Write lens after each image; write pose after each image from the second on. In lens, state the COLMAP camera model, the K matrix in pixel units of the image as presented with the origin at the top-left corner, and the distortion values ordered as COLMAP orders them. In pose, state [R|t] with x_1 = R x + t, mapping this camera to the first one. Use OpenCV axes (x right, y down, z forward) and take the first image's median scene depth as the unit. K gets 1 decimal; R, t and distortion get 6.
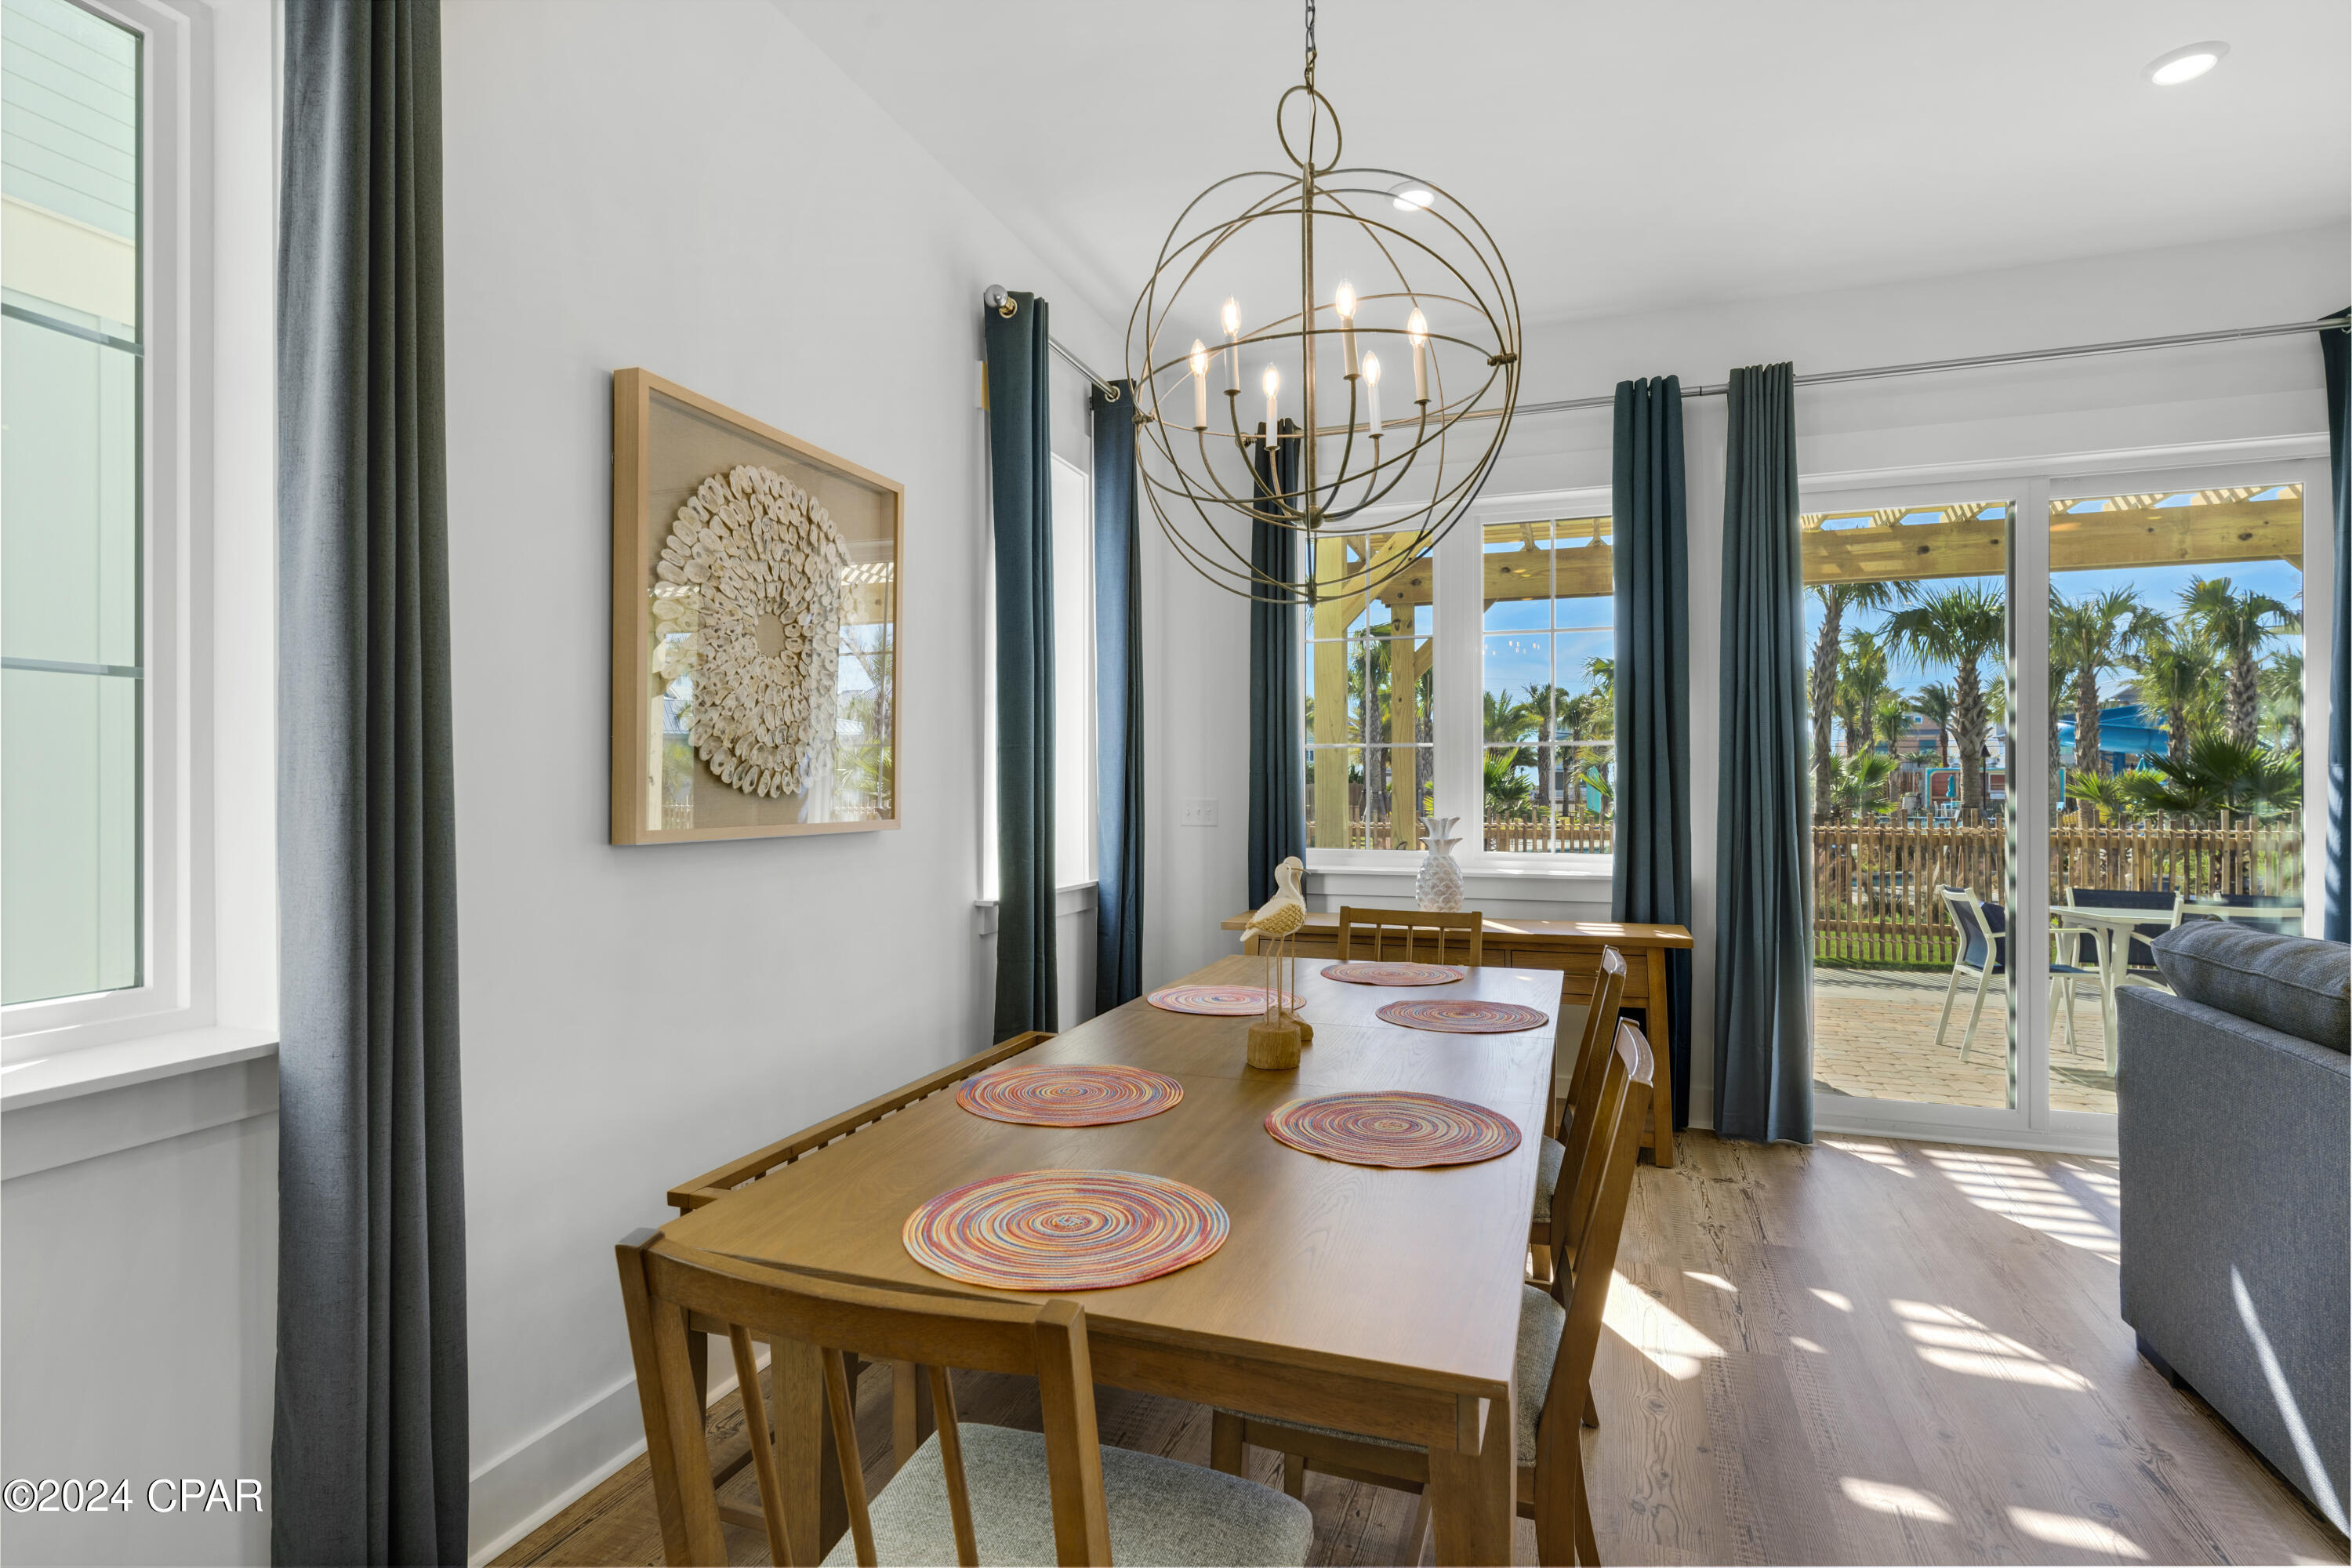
lens RADIAL K [[1164.3, 0, 1181.6], [0, 1164.3, 785.1], [0, 0, 1]] dist [0.000517, 0.000945]
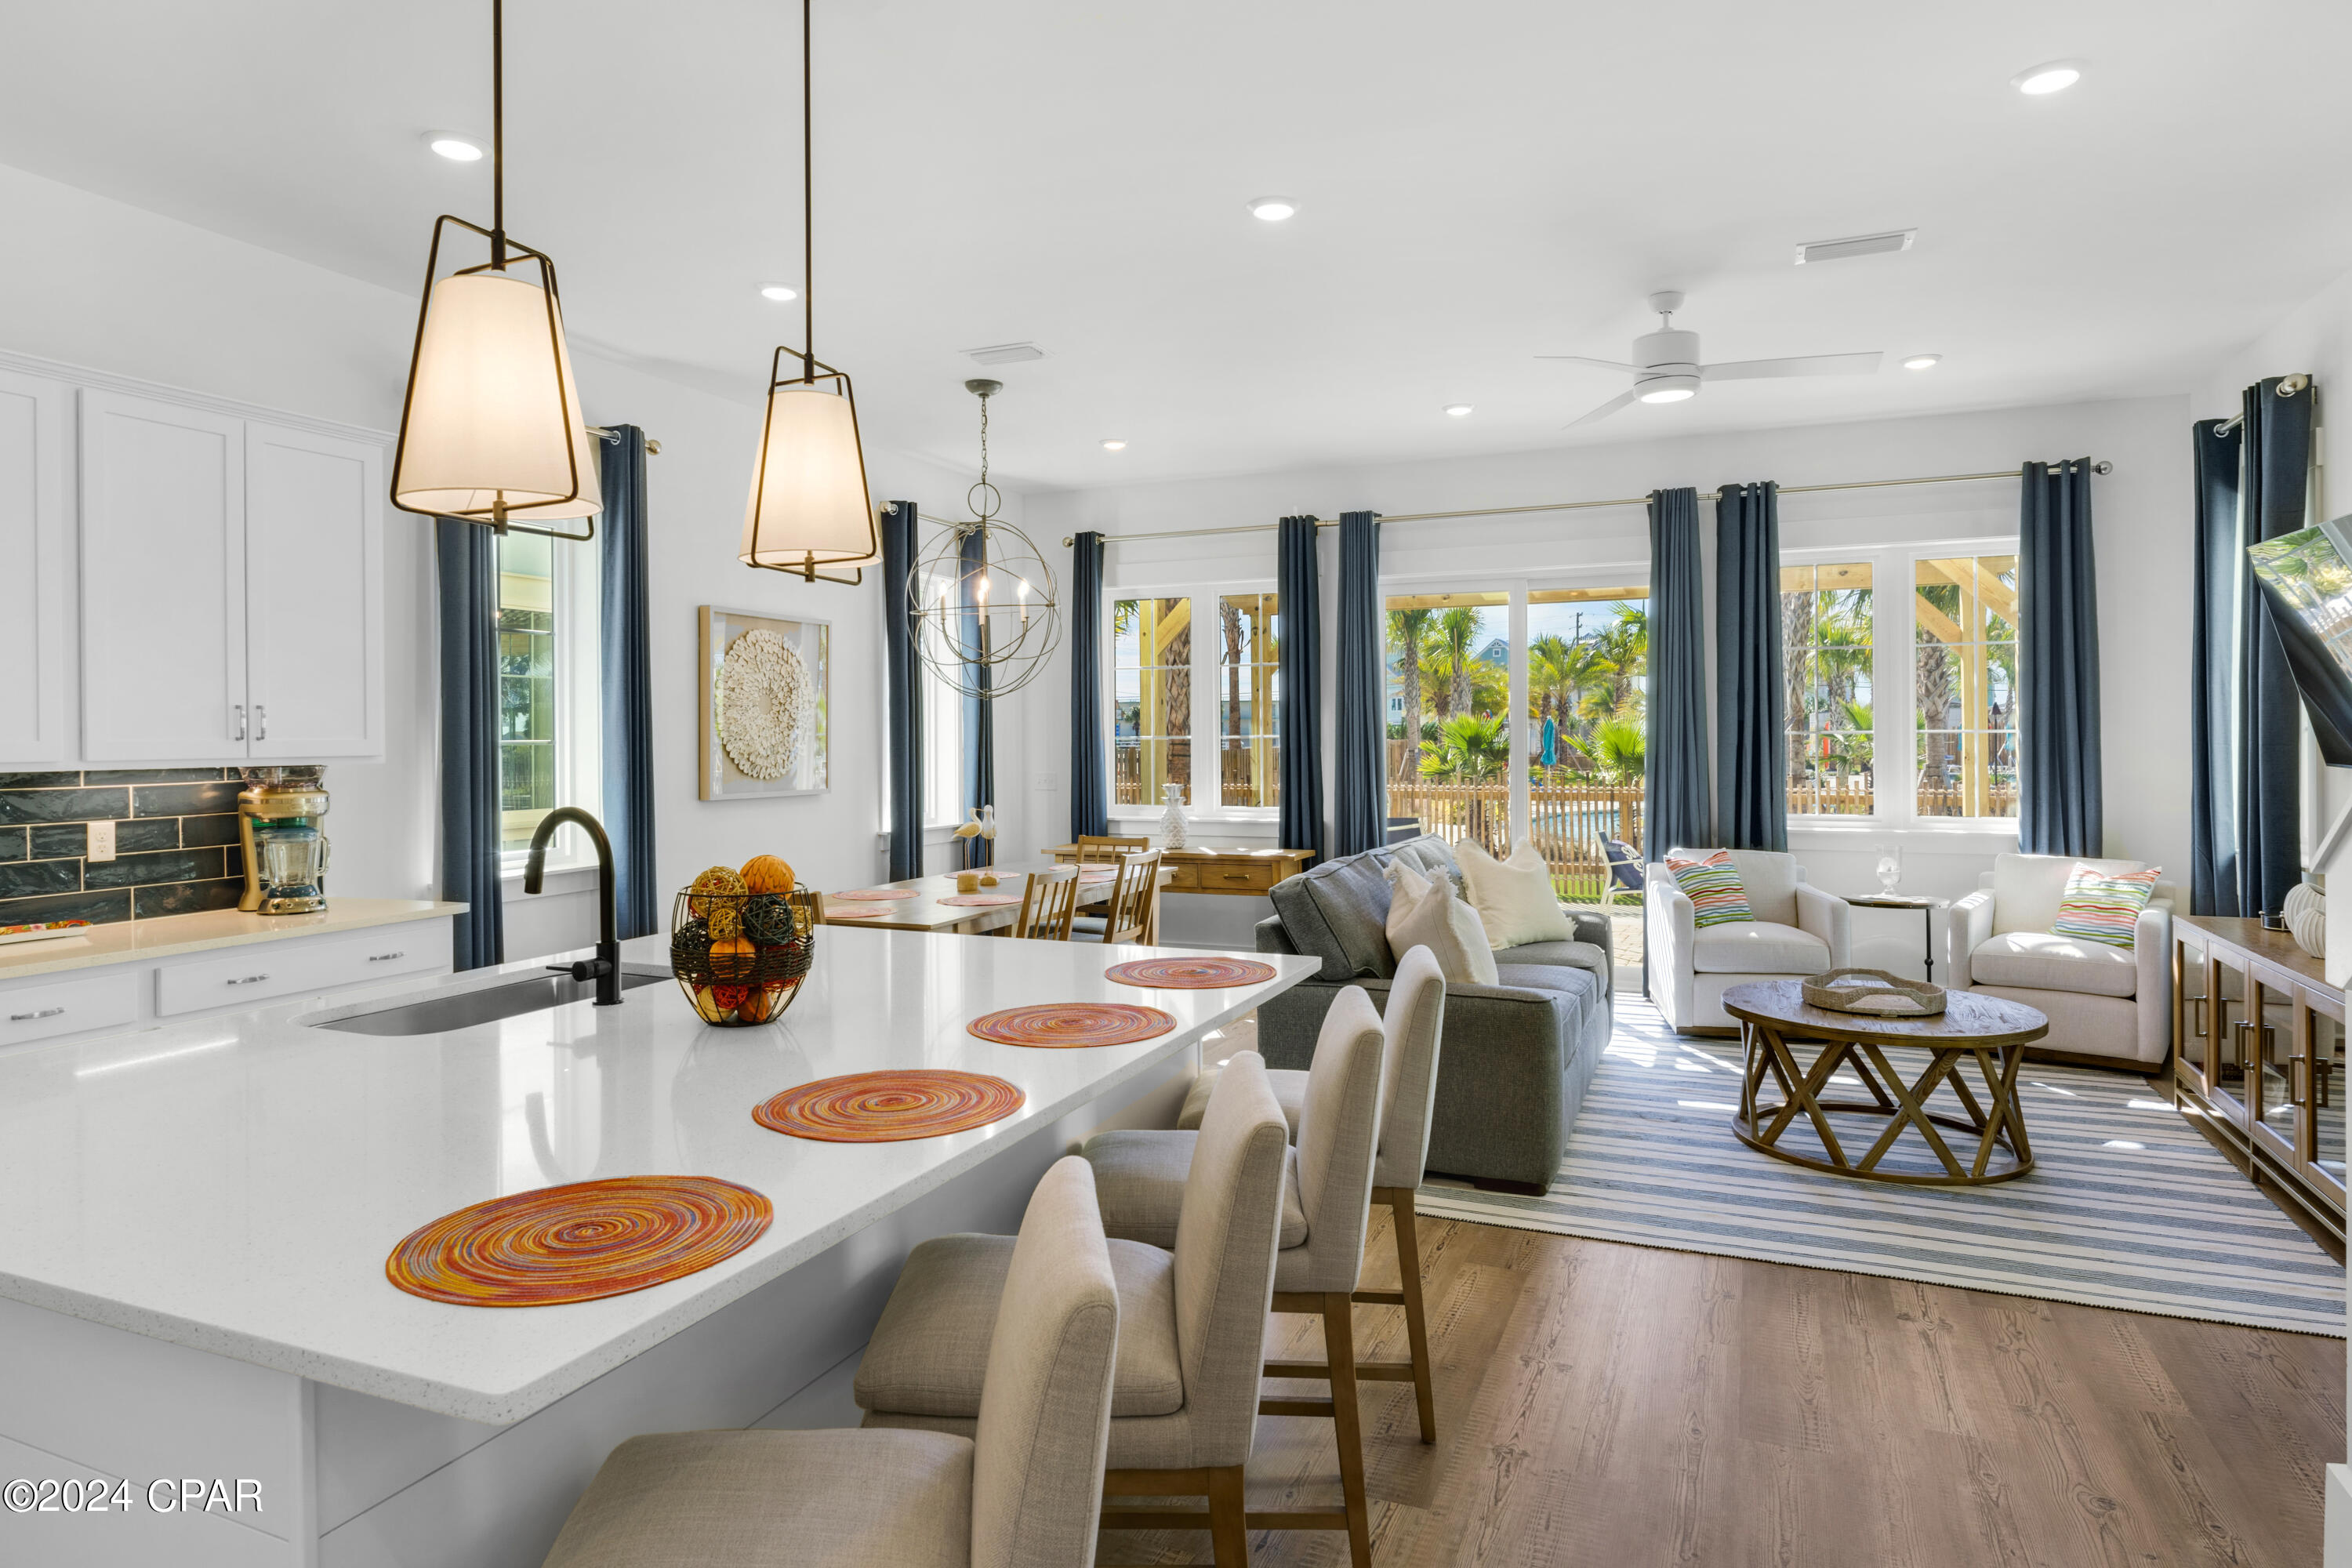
lens RADIAL K [[1369.5, 0, 1168.7], [0, 1369.5, 741.5], [0, 0, 1]] dist [0.005116, 0.000565]
pose [[0.997692, -0.004090, -0.067781, 0.351578], [0.004312, 0.999986, 0.003130, -0.039260], [0.067768, -0.003415, 0.997695, -0.923488]]
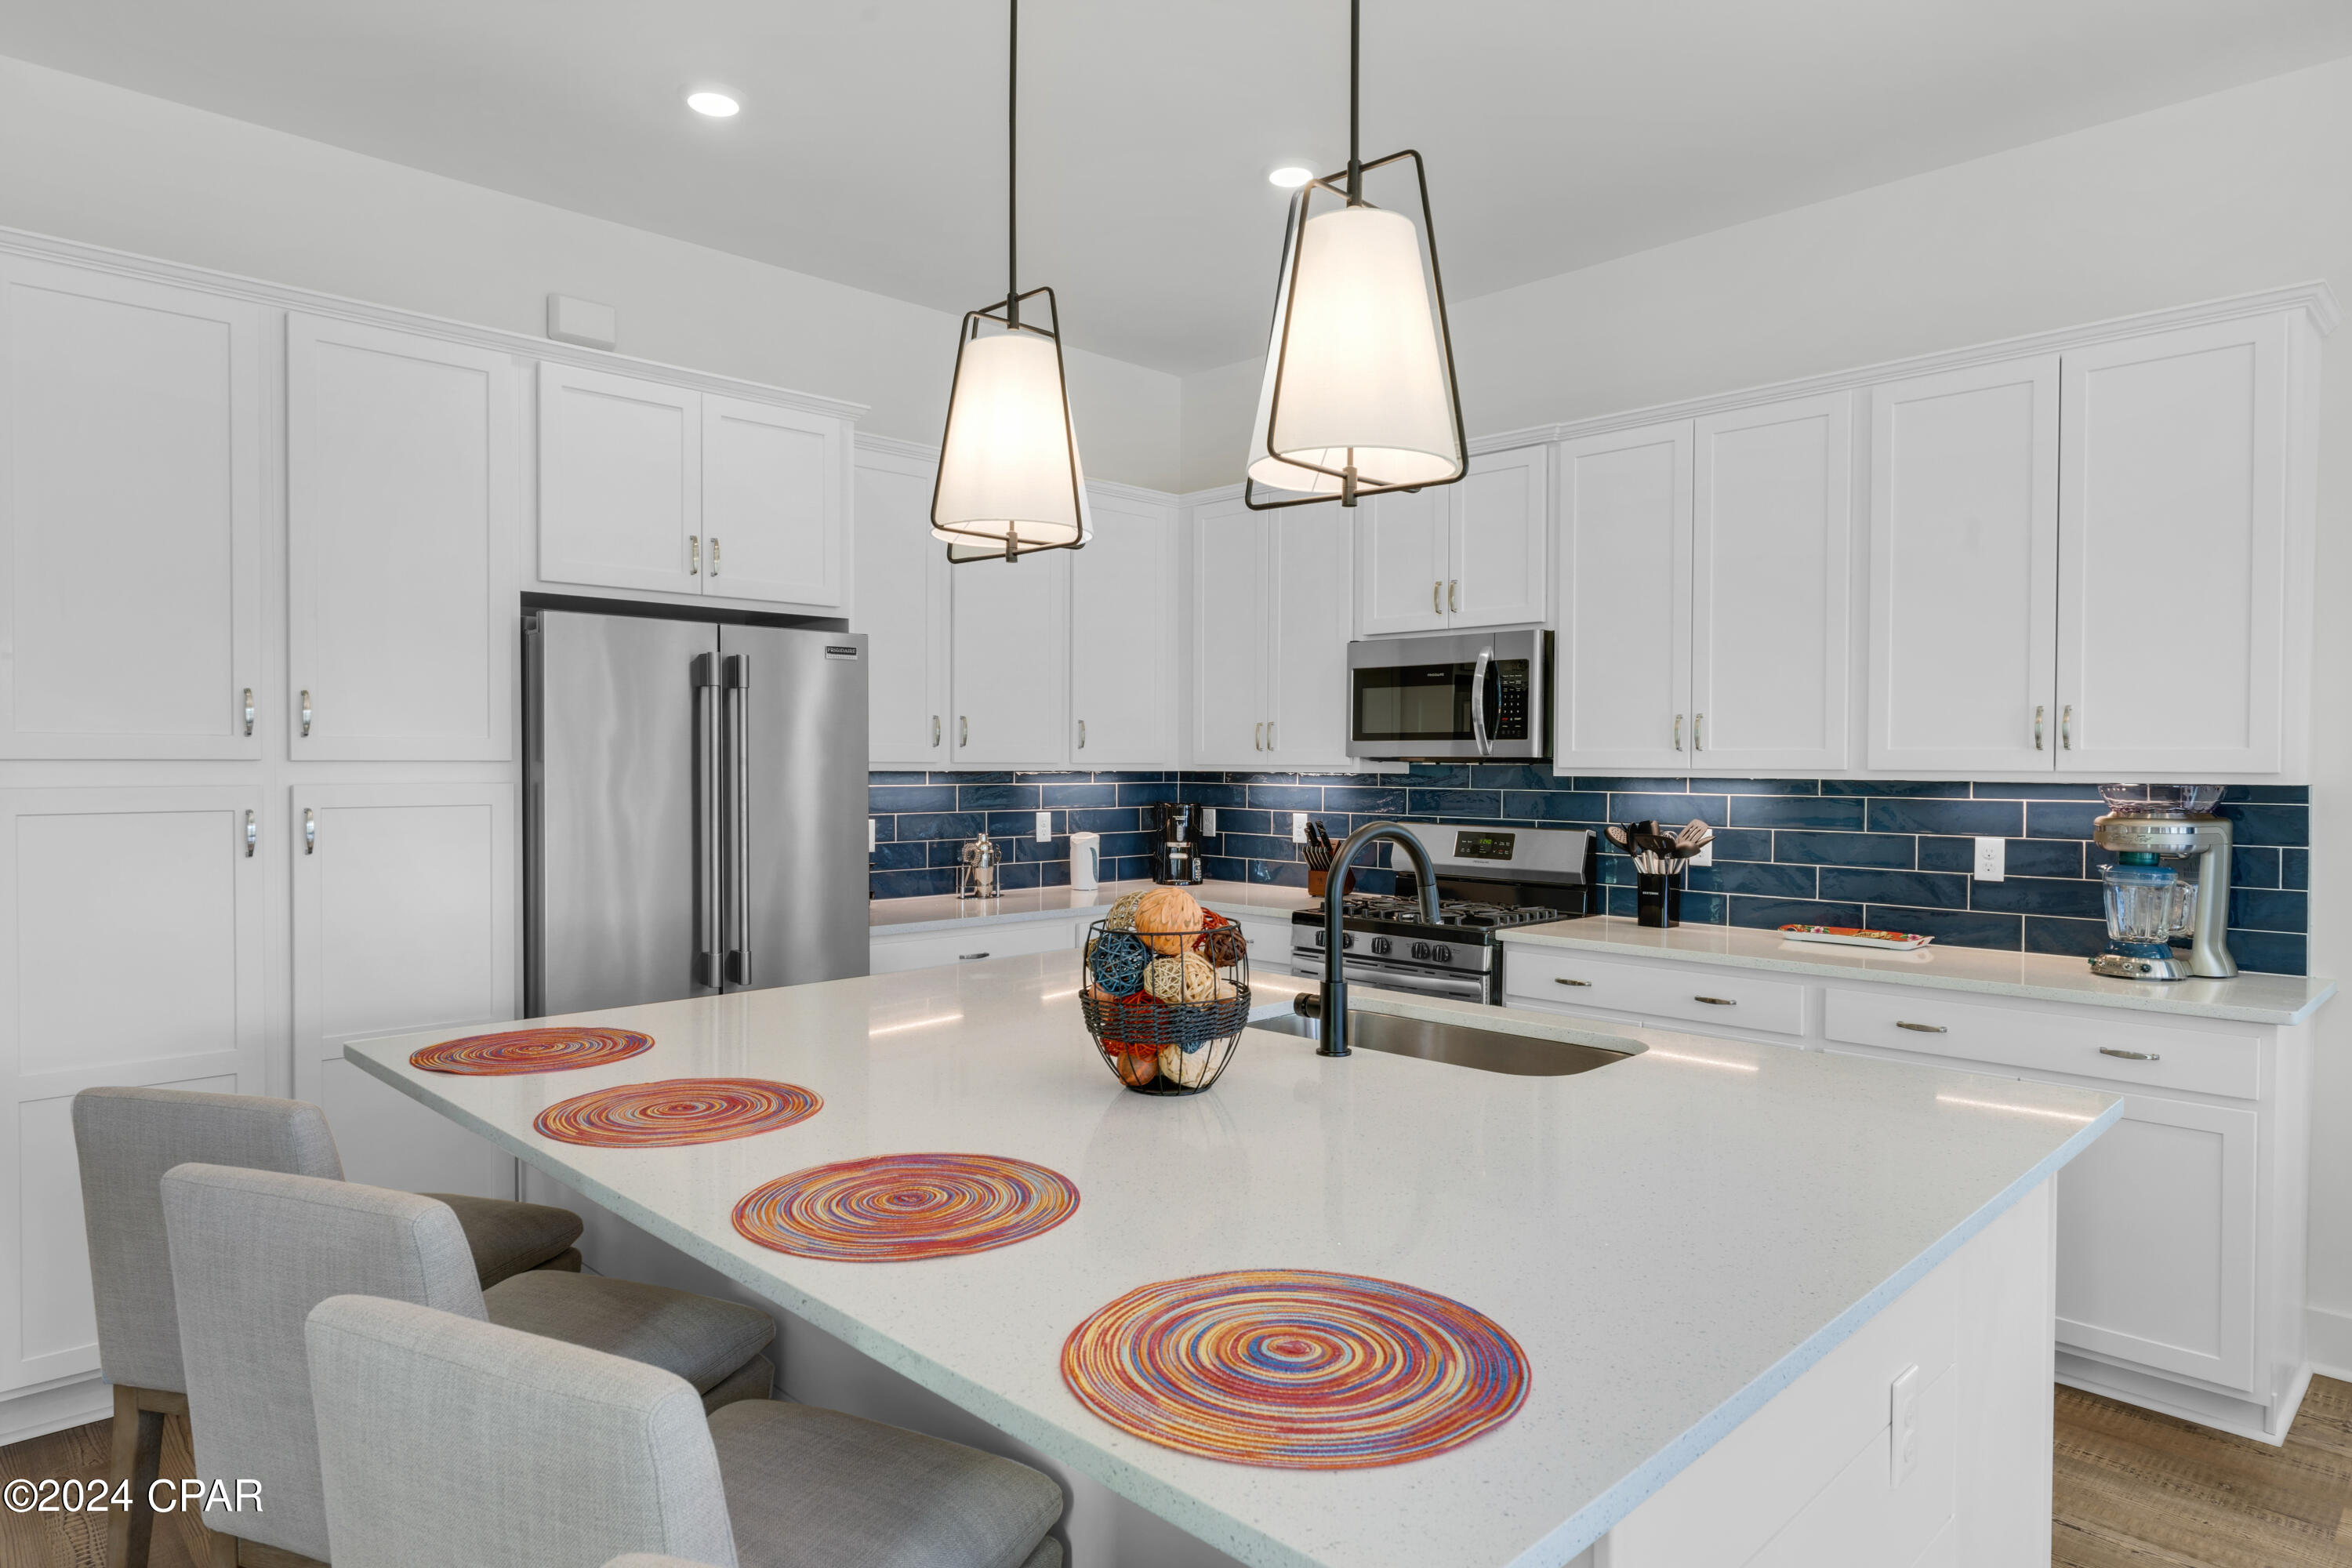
lens RADIAL K [[1365.1, 0, 1174.7], [0, 1365.1, 782.1], [0, 0, 1]] dist [-0.002015, -0.000502]
pose [[-0.438851, 0.015069, -0.898433, 0.563409], [-0.005541, 0.999795, 0.019476, -0.033520], [0.898543, 0.013525, -0.438678, -0.097394]]
